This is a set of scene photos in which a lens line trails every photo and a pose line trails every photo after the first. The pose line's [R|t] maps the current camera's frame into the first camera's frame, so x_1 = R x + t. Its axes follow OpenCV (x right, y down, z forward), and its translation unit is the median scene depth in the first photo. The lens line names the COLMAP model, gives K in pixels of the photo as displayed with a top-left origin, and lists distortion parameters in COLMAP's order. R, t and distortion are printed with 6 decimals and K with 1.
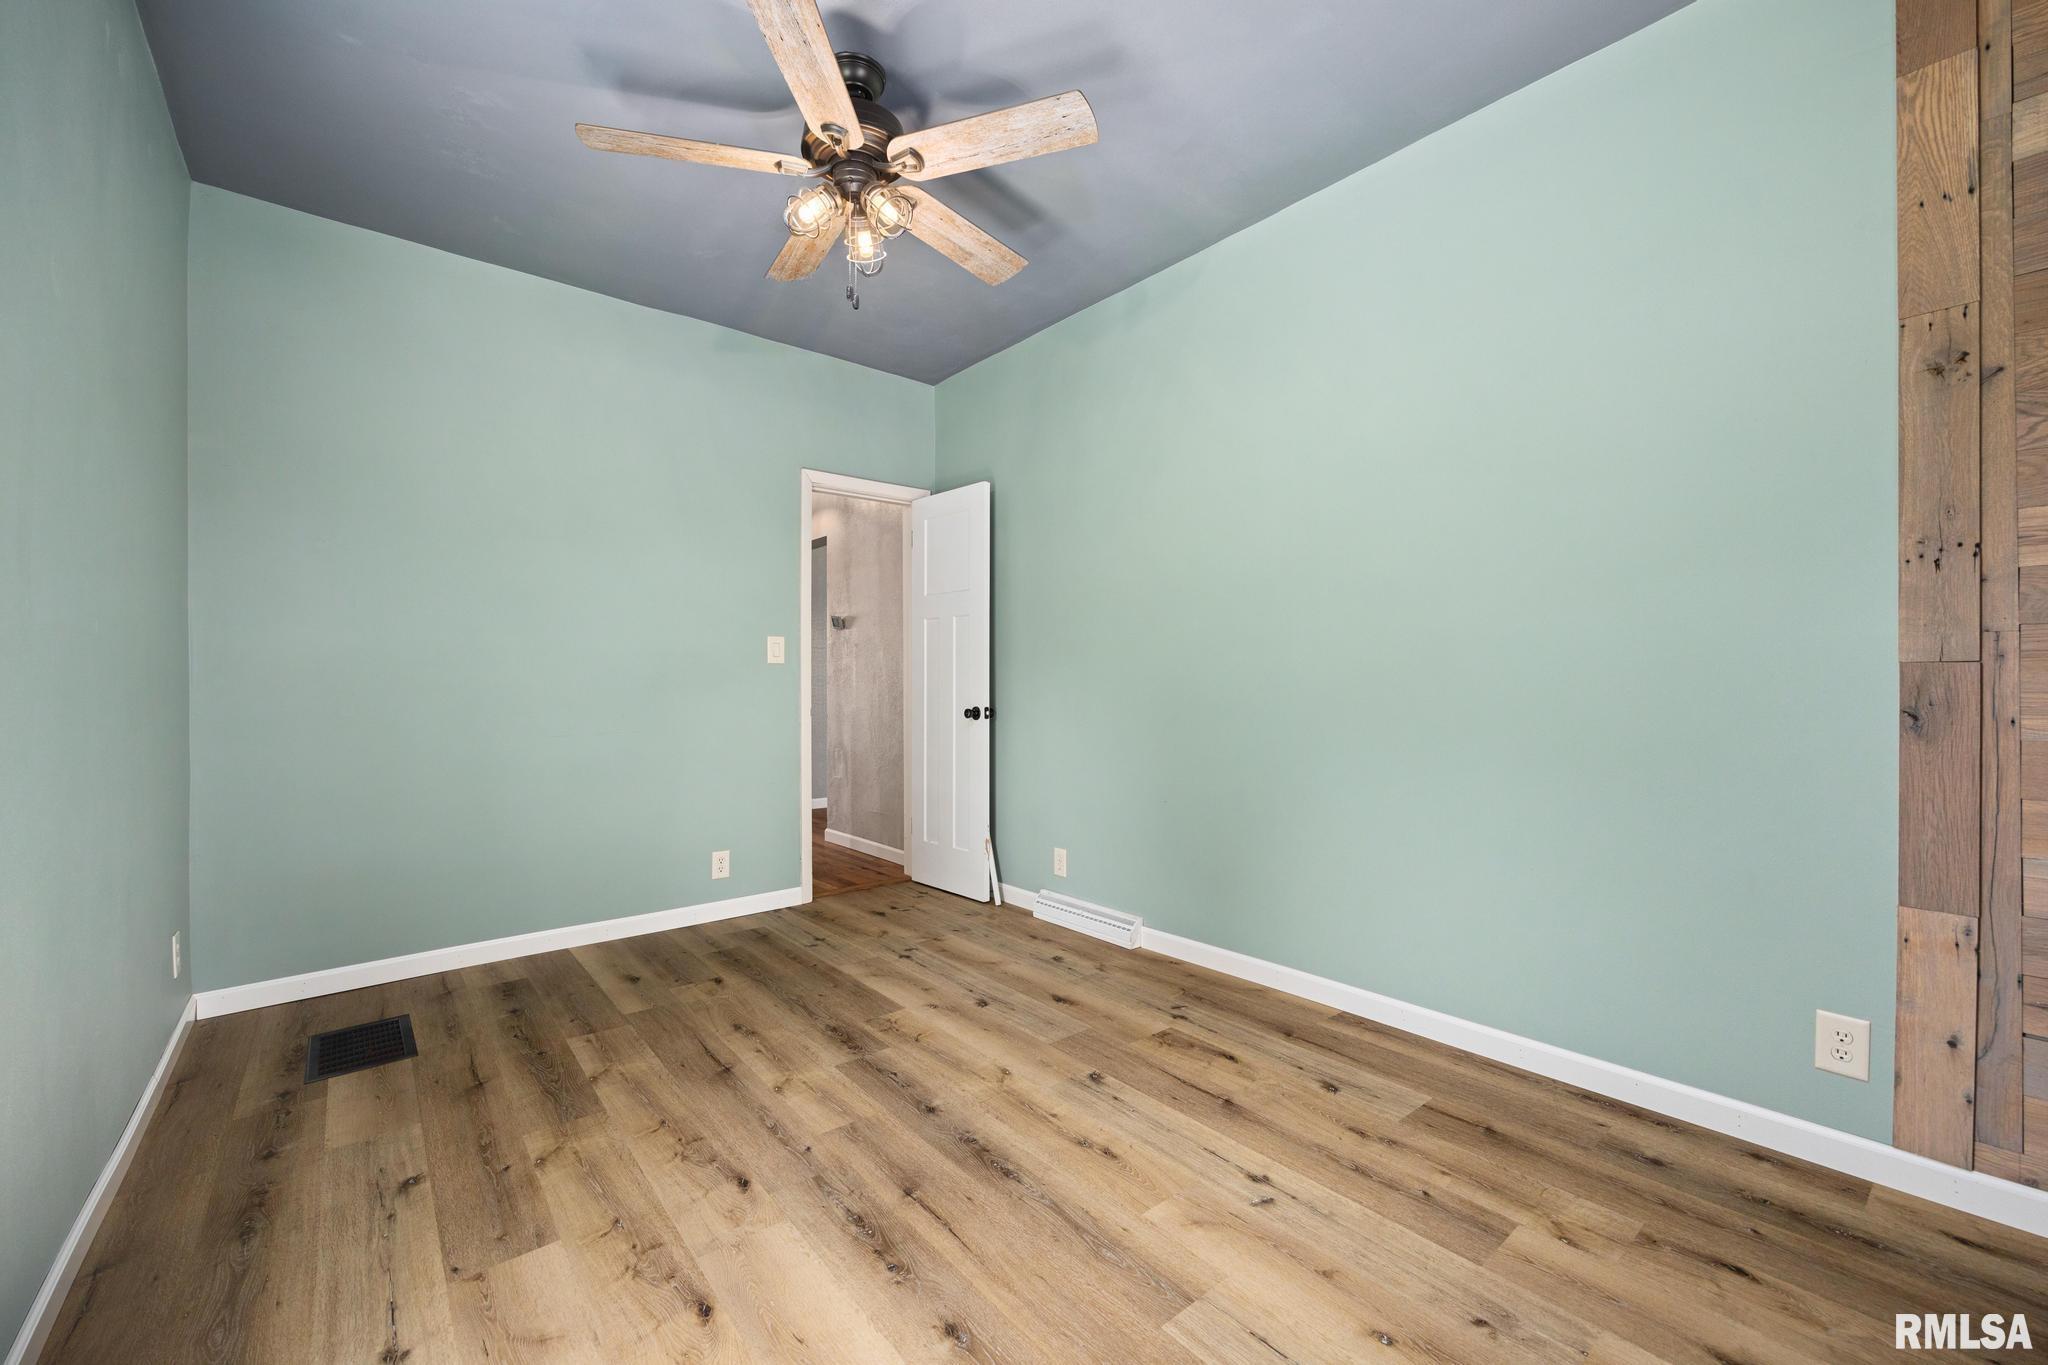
lens RADIAL K [[811.1, 0, 1027.8], [0, 811.1, 674.0], [0, 0, 1]] dist [-0.001663, 0.000016]
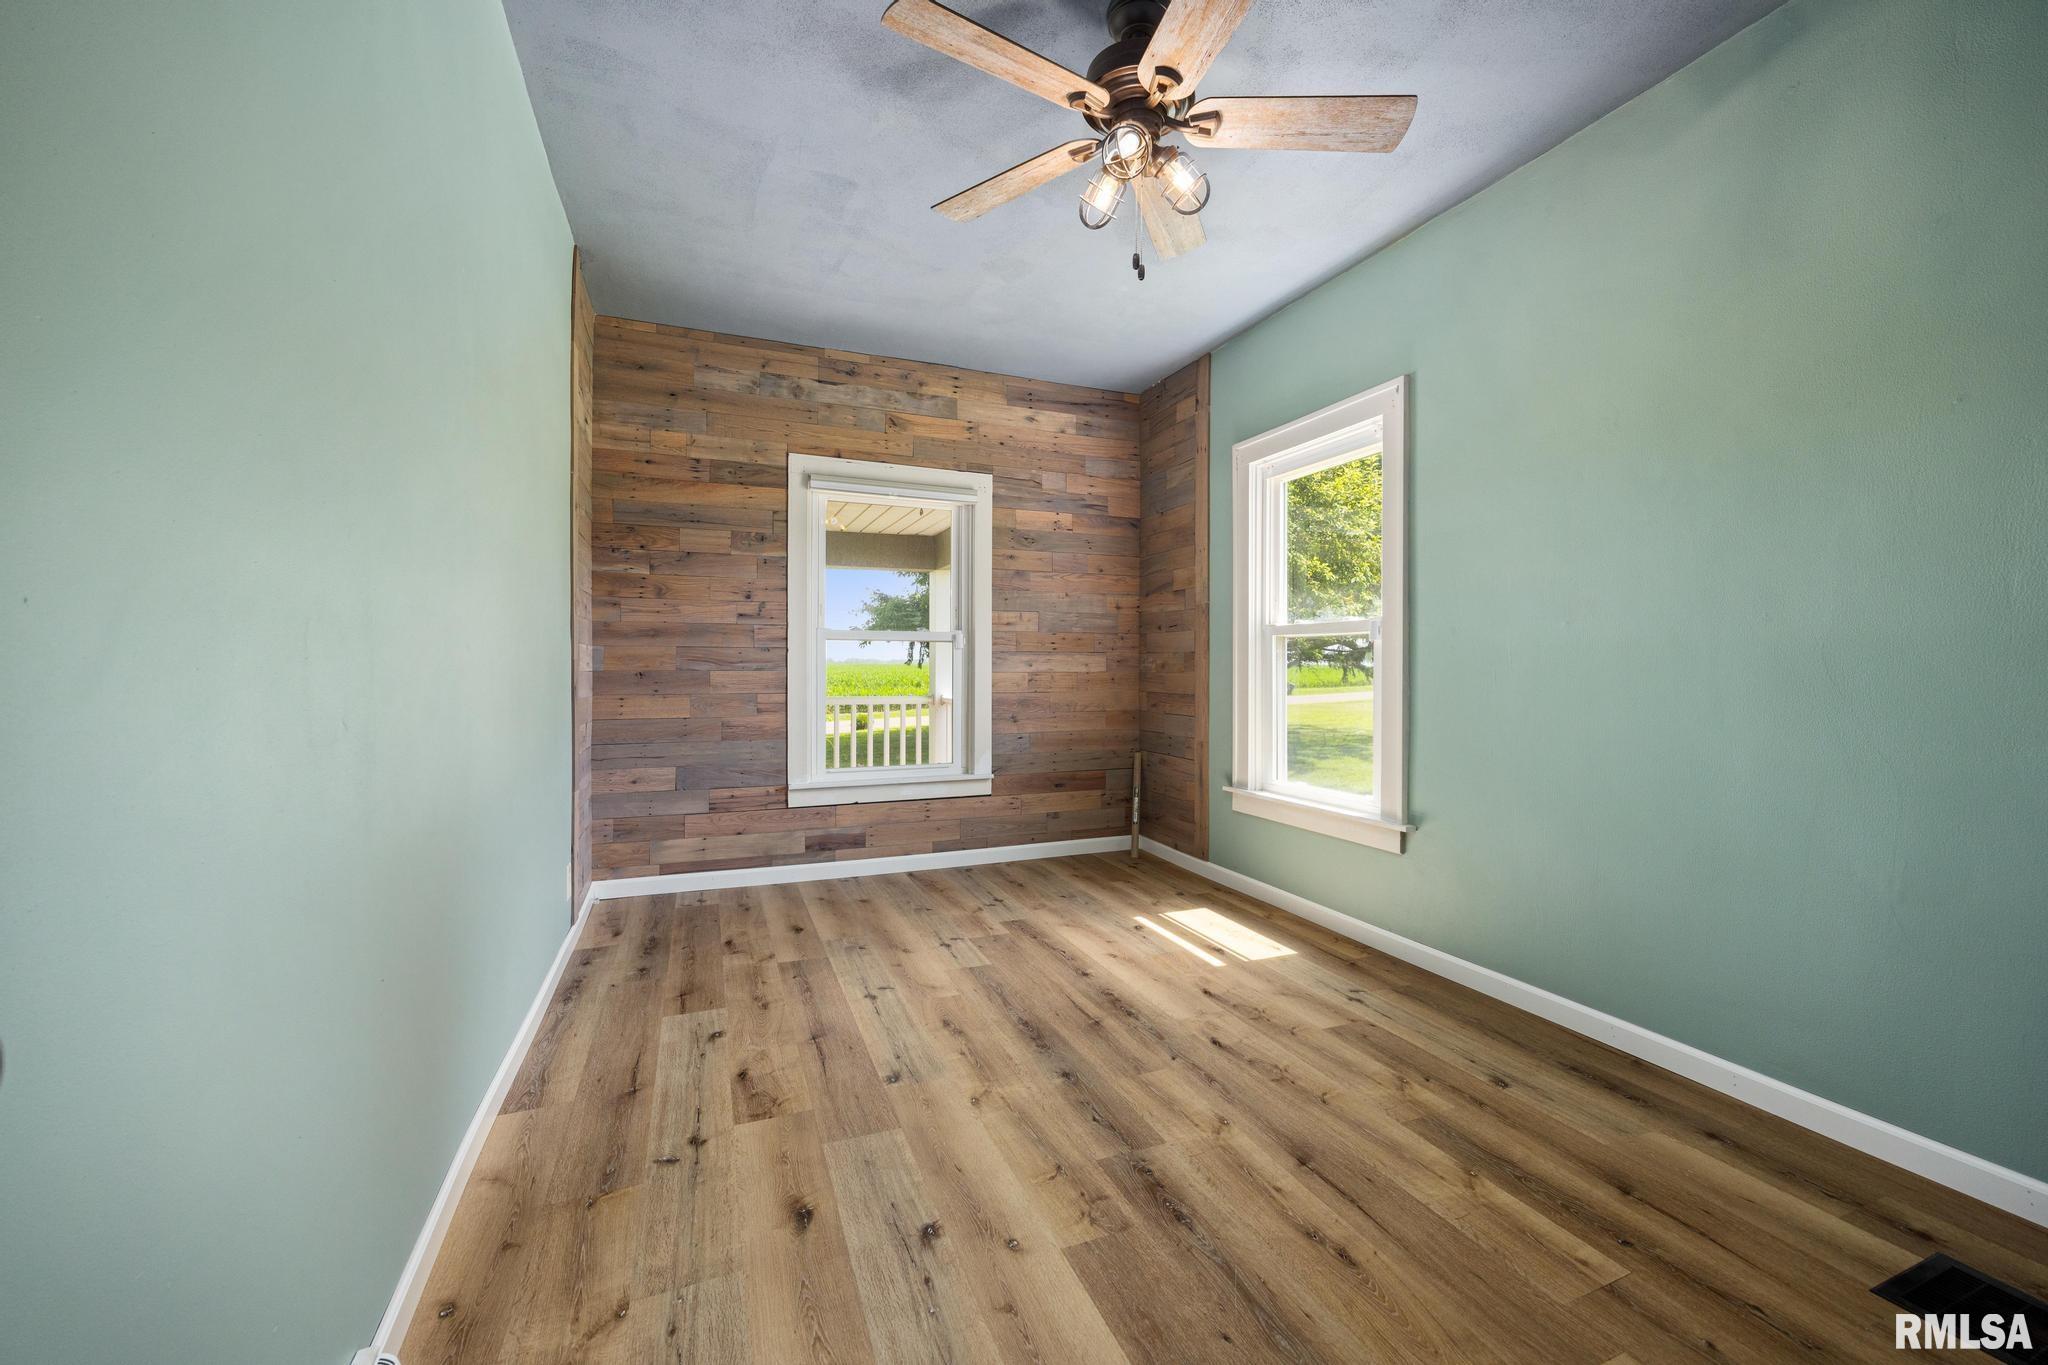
lens RADIAL K [[811.1, 0, 1026.8], [0, 811.1, 678.3], [0, 0, 1]] dist [-0.001663, 0.000016]
pose [[-0.952417, 0.003767, 0.304776, -0.399476], [0.005933, 0.999963, 0.006181, 0.013644], [-0.304742, 0.007695, -0.952404, 2.040846]]
